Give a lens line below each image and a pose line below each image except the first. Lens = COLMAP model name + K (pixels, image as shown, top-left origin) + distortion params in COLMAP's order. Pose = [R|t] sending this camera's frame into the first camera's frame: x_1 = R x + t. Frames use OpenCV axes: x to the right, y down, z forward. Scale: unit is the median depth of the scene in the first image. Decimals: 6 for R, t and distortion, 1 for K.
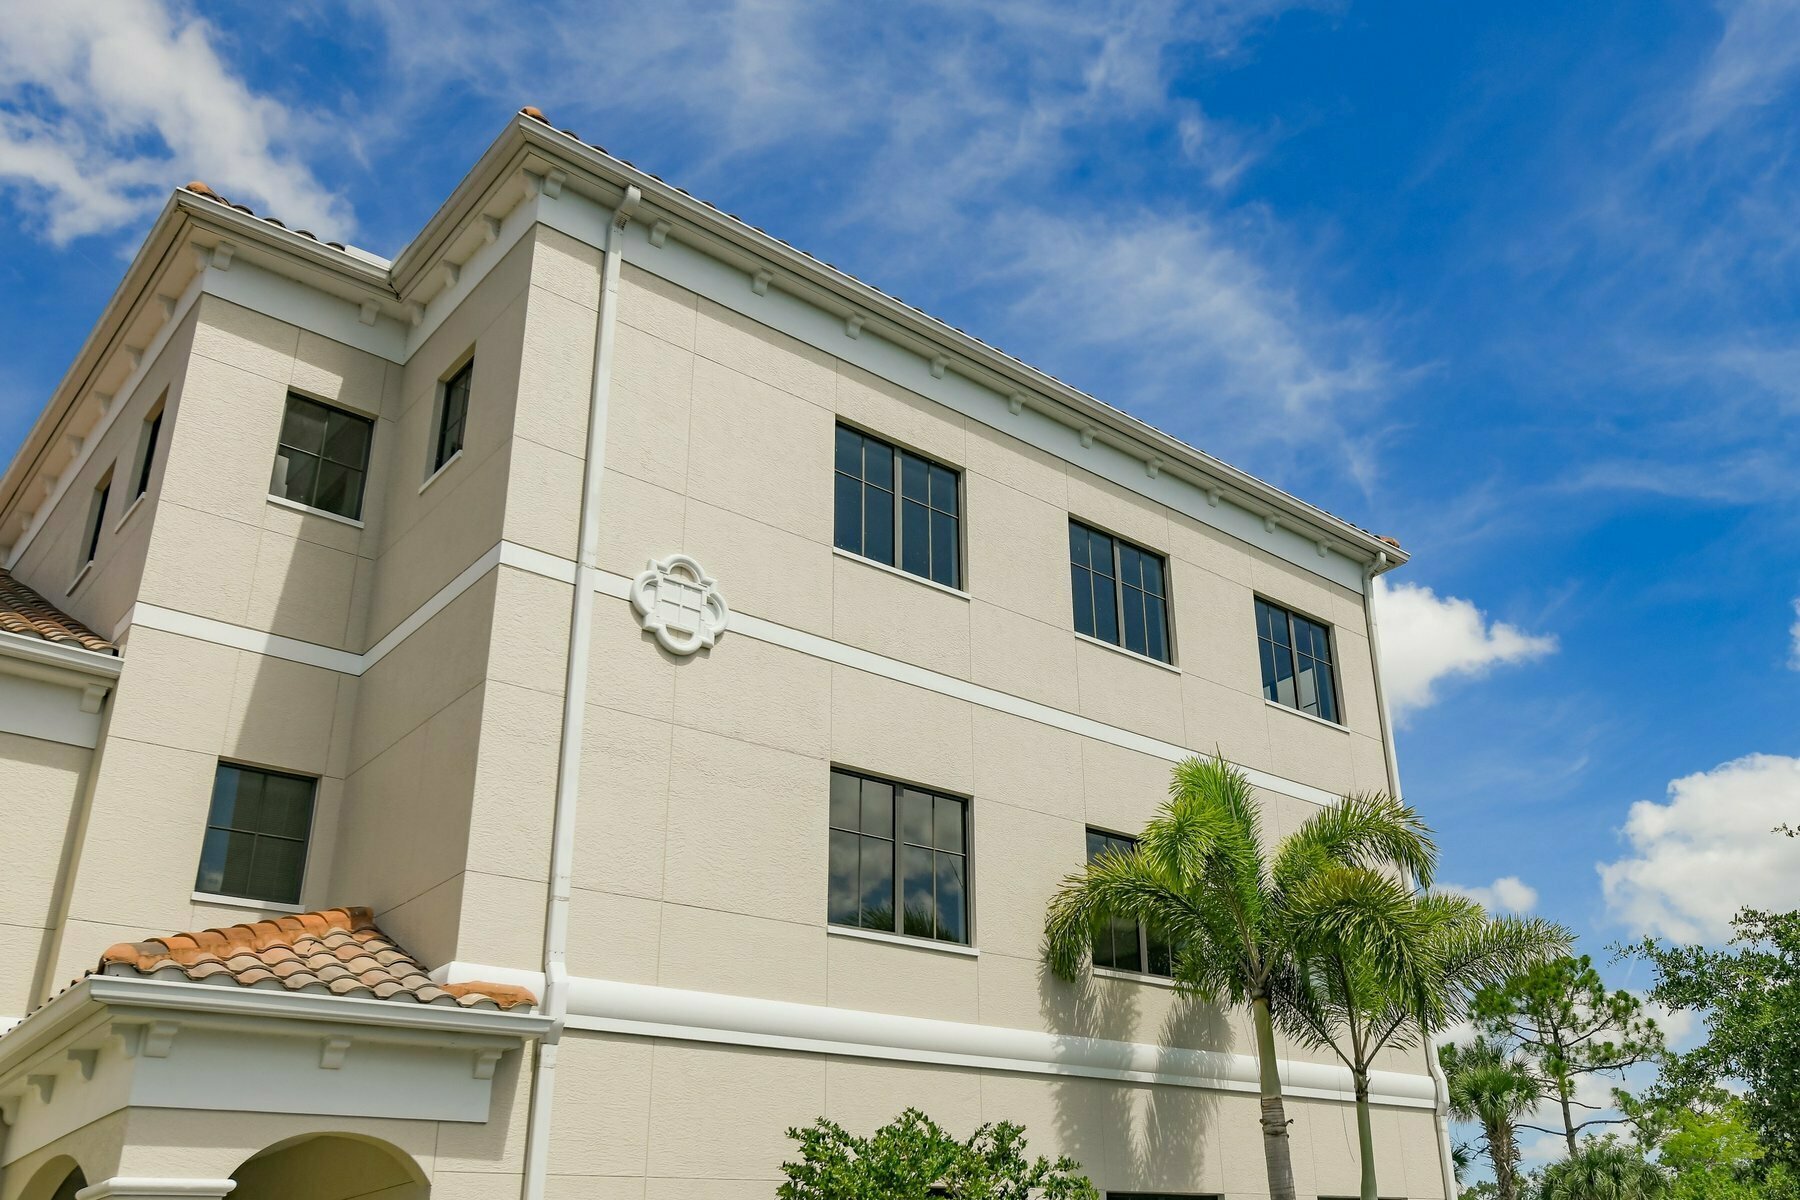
lens RADIAL K [[1503.7, 0, 1087.5], [0, 1503.7, 699.7], [0, 0, 1]] dist [-0.008738, 0.004968]
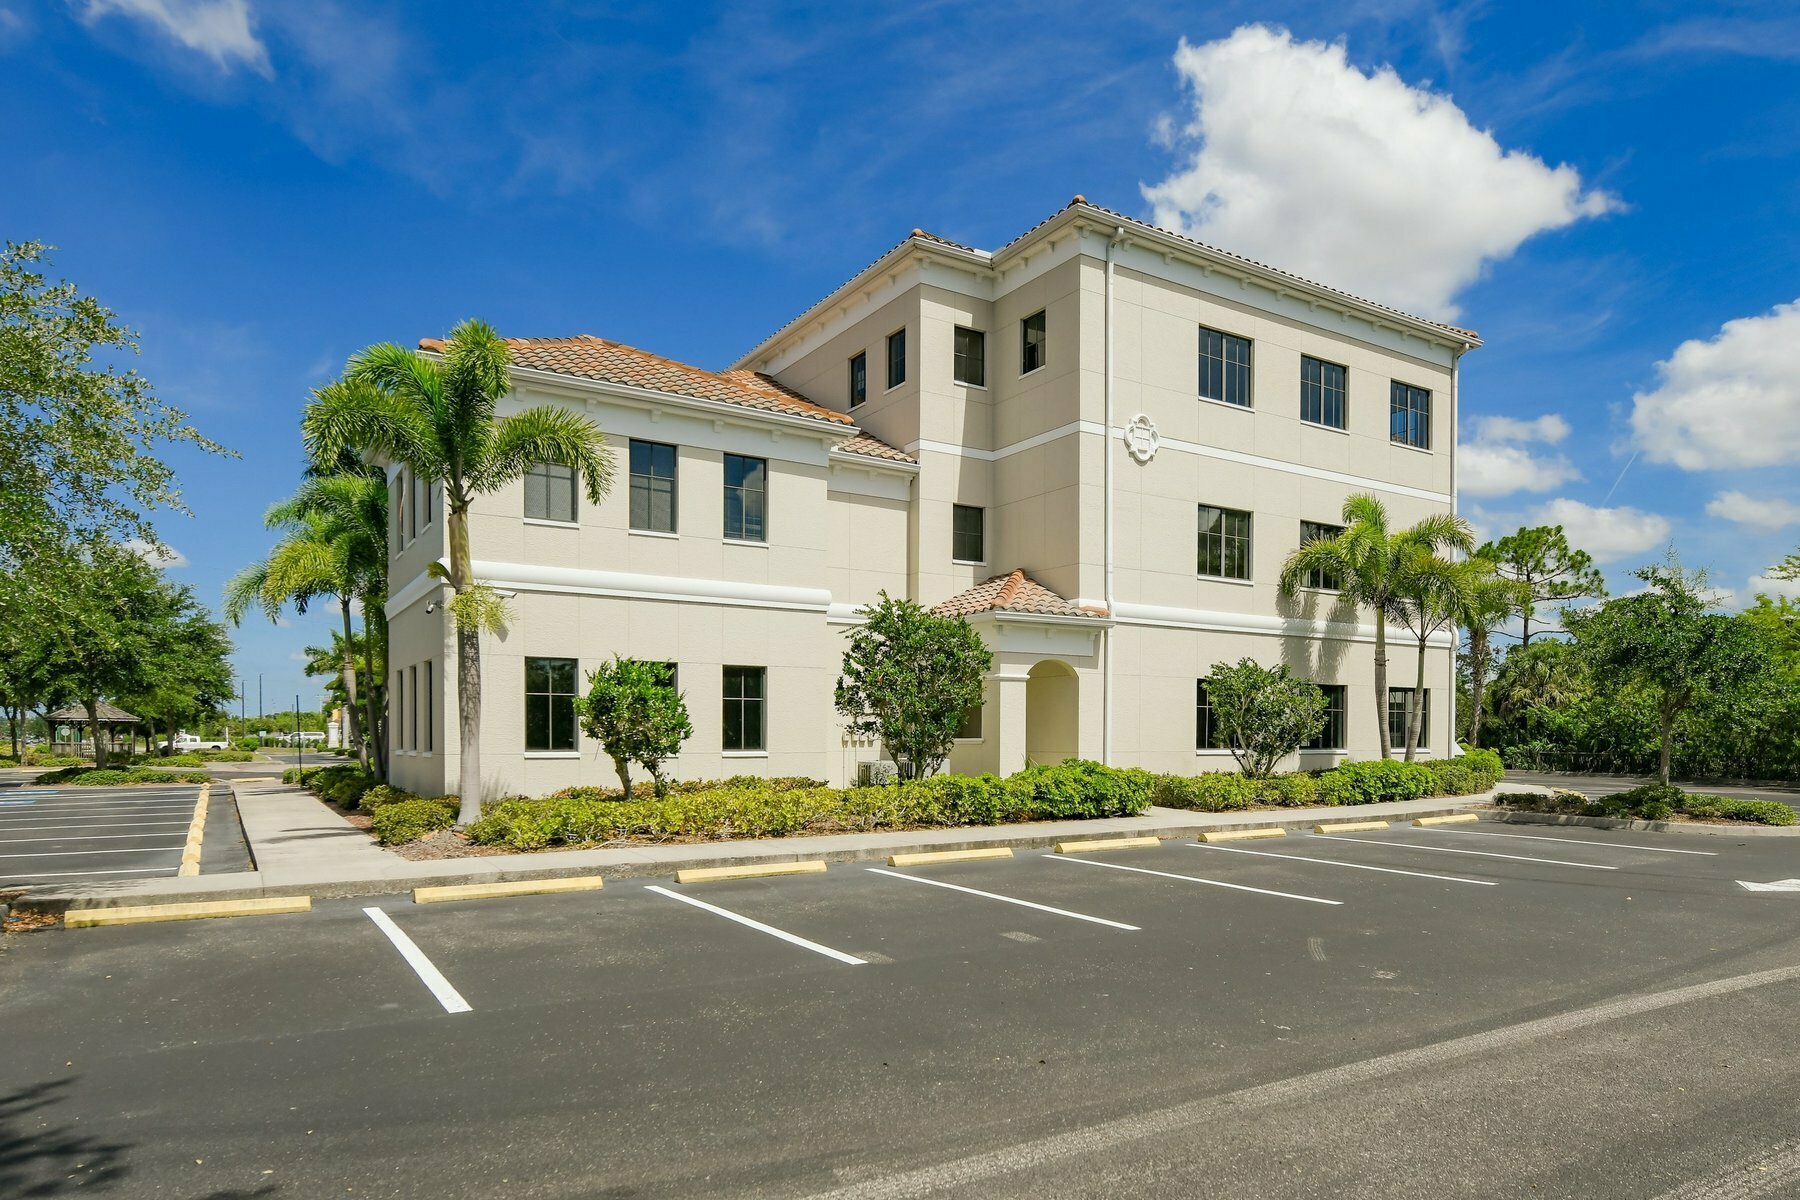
lens RADIAL K [[1063.8, 0, 948.8], [0, 1063.8, 735.9], [0, 0, 1]] dist [-0.006511, 0.008089]
pose [[0.979355, 0.059765, -0.193111, -0.200829], [0.021701, 0.918692, 0.394378, -0.269215], [0.200980, -0.390426, 0.898429, -0.649358]]
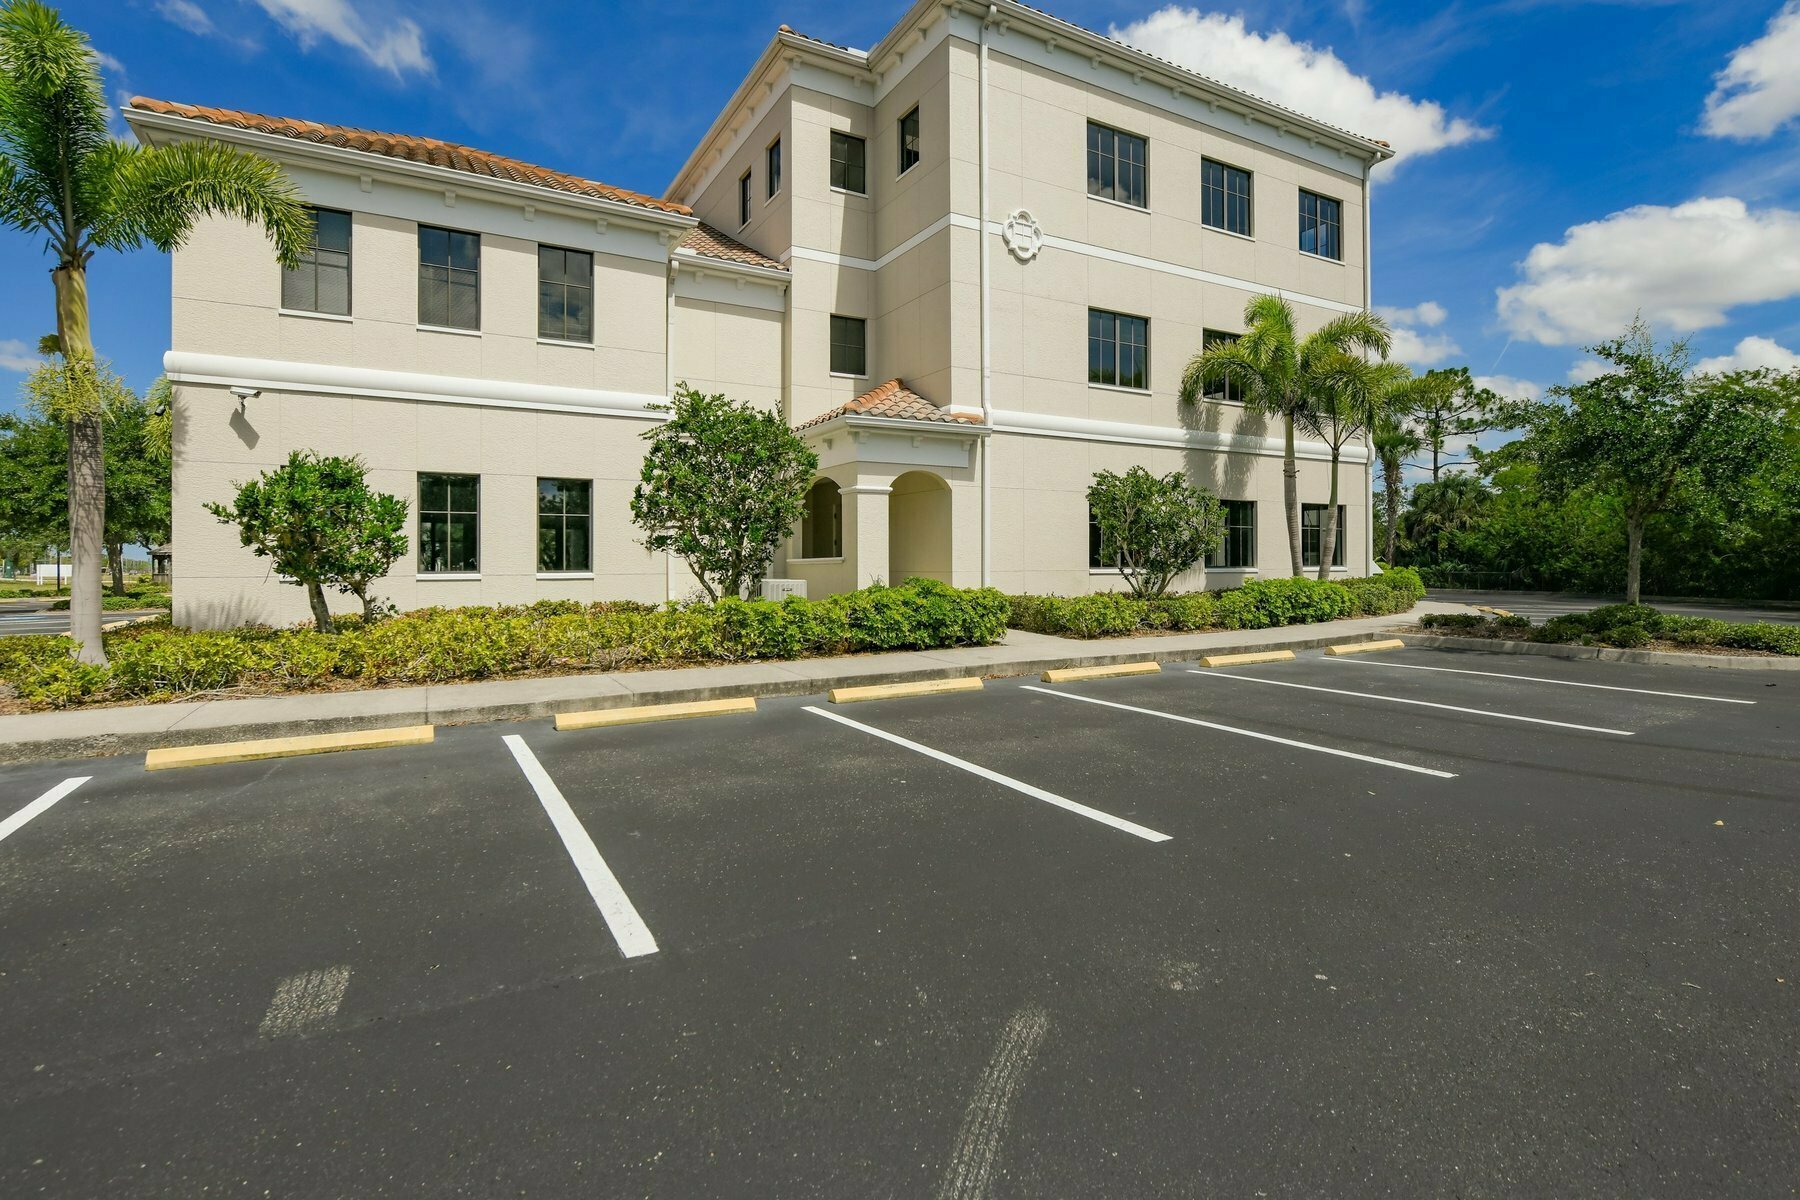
lens RADIAL K [[844.4, 0, 907.3], [0, 844.4, 551.1], [0, 0, 1]] dist [-0.004295, -0.000872]
pose [[0.967120, 0.047704, -0.249806, -0.098541], [0.051701, 0.924861, 0.376775, -0.099207], [0.249010, -0.377302, 0.891985, -0.268860]]
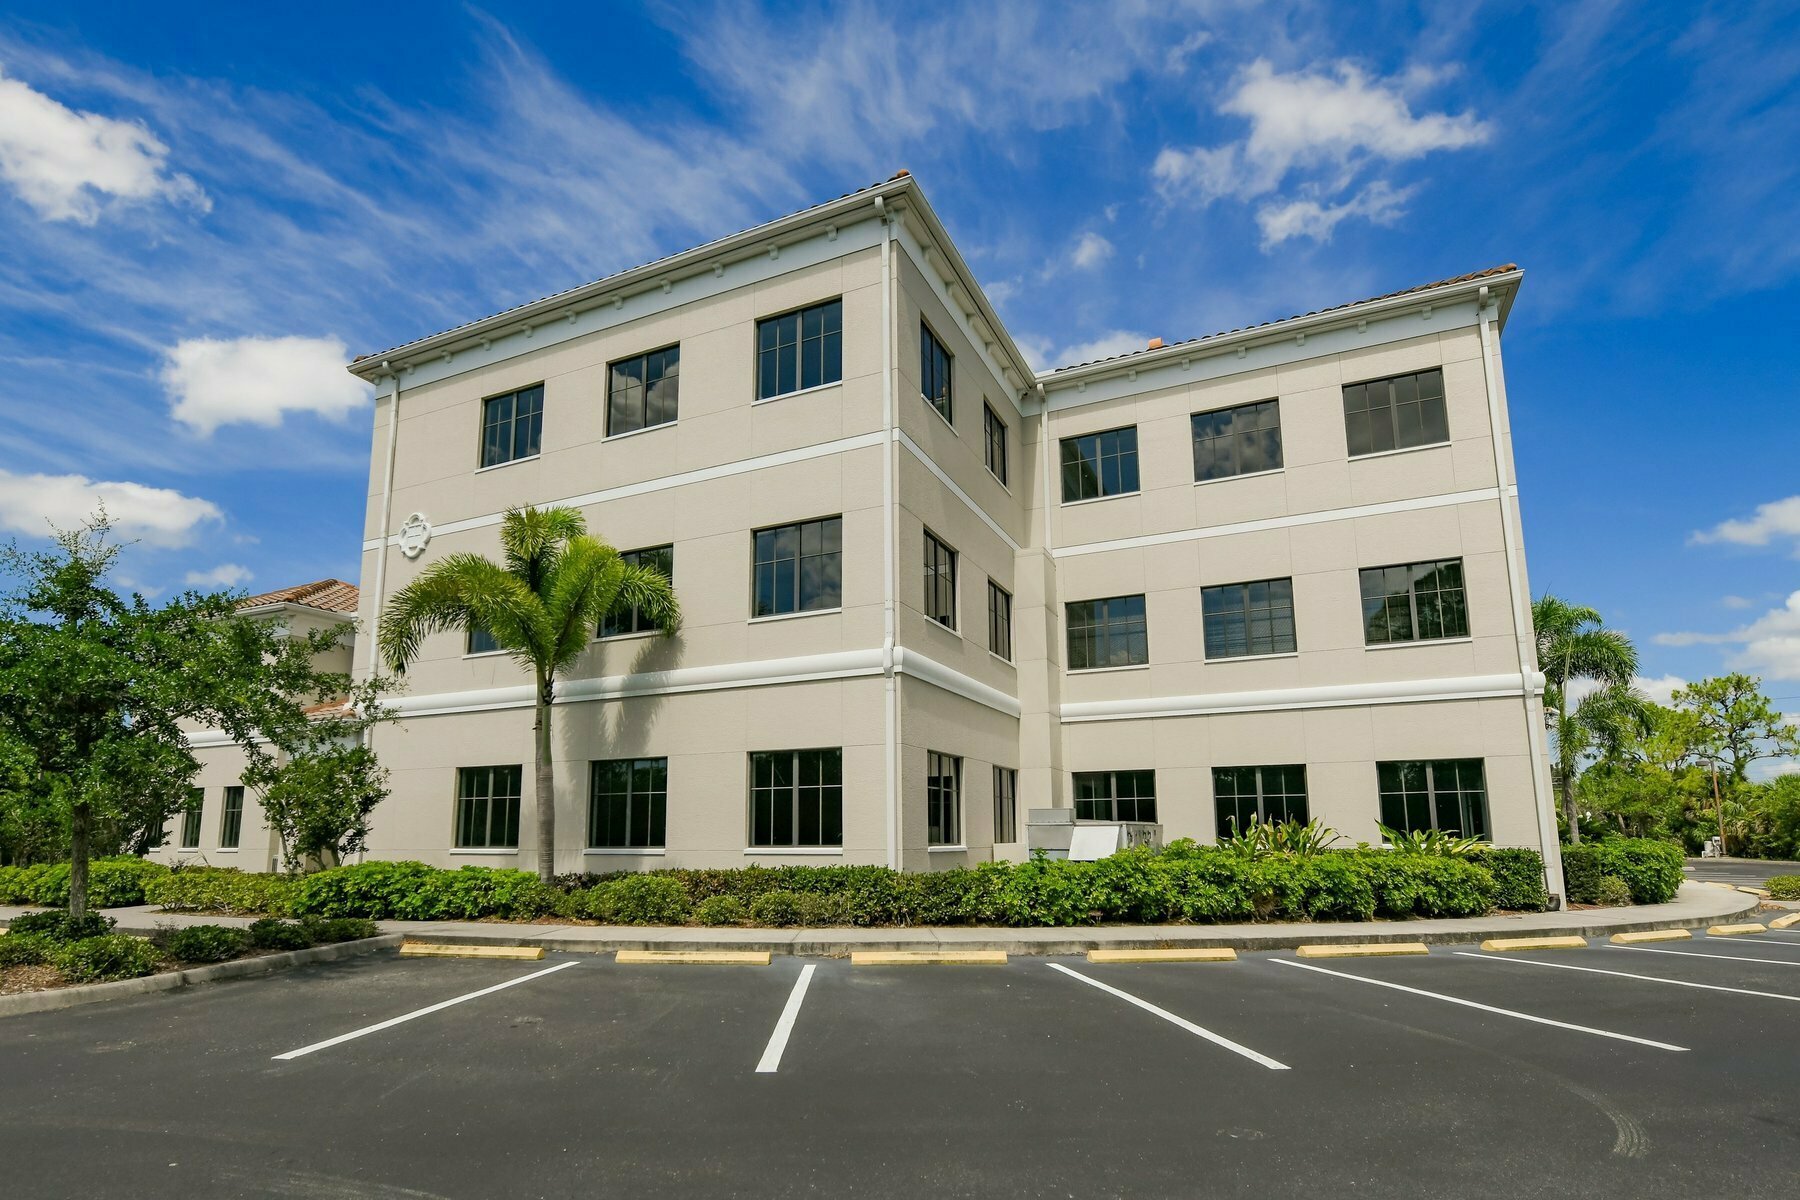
lens RADIAL K [[791.9, 0, 898.5], [0, 791.9, 717.7], [0, 0, 1]] dist [-0.015573, -0.000122]
pose [[0.423801, -0.075851, -0.902574, 1.037210], [0.343345, 0.935571, 0.082592, 0.329523], [0.838157, -0.344897, 0.422539, 0.932563]]
